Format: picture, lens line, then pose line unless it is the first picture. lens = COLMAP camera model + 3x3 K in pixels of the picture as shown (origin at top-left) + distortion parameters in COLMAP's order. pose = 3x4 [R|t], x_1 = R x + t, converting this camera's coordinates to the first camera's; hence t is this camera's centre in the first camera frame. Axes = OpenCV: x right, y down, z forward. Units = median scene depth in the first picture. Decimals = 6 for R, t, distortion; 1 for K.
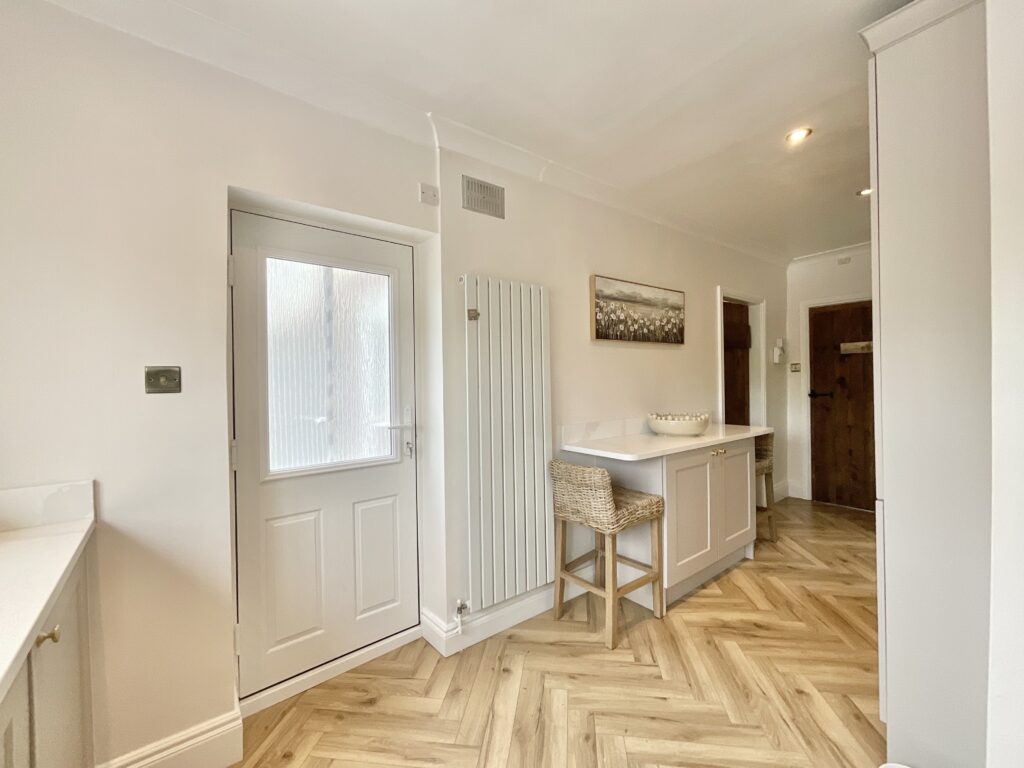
lens RADIAL K [[417.0, 0, 509.6], [0, 417.0, 382.9], [0, 0, 1]] dist [-0.002755, 0.001032]
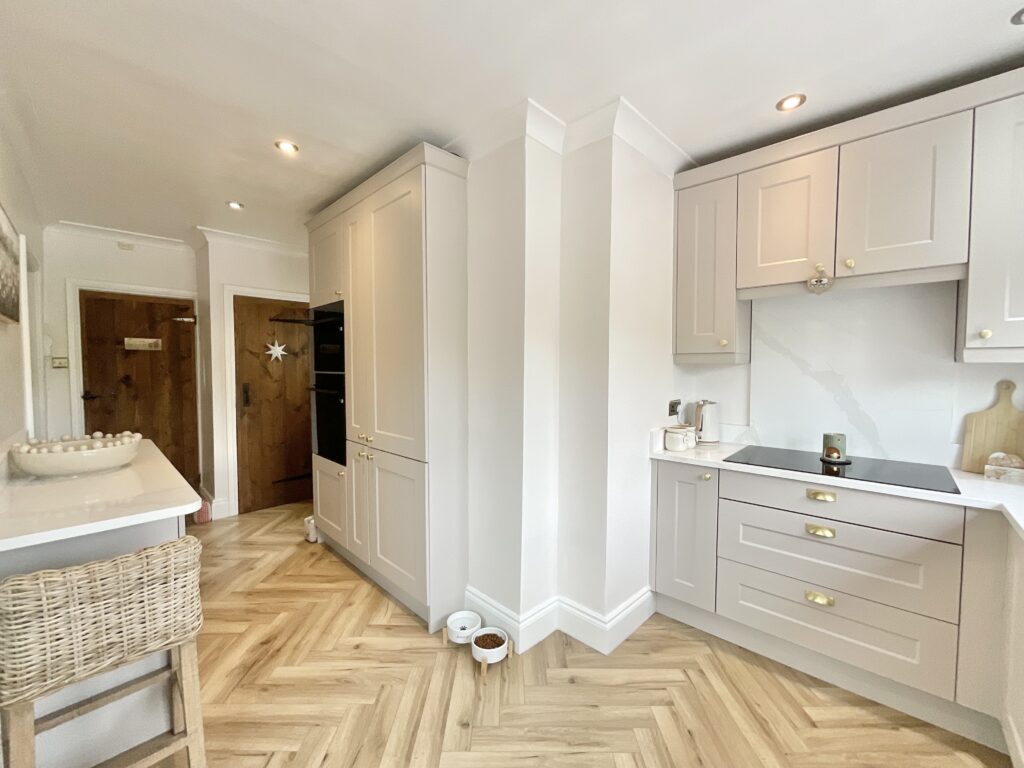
lens RADIAL K [[417.0, 0, 509.6], [0, 417.0, 382.9], [0, 0, 1]] dist [-0.002755, 0.001032]
pose [[-0.162277, -0.024446, 0.986442, -0.437034], [0.003035, 0.999676, 0.025273, -0.033525], [-0.986741, 0.007095, -0.162150, 0.627416]]
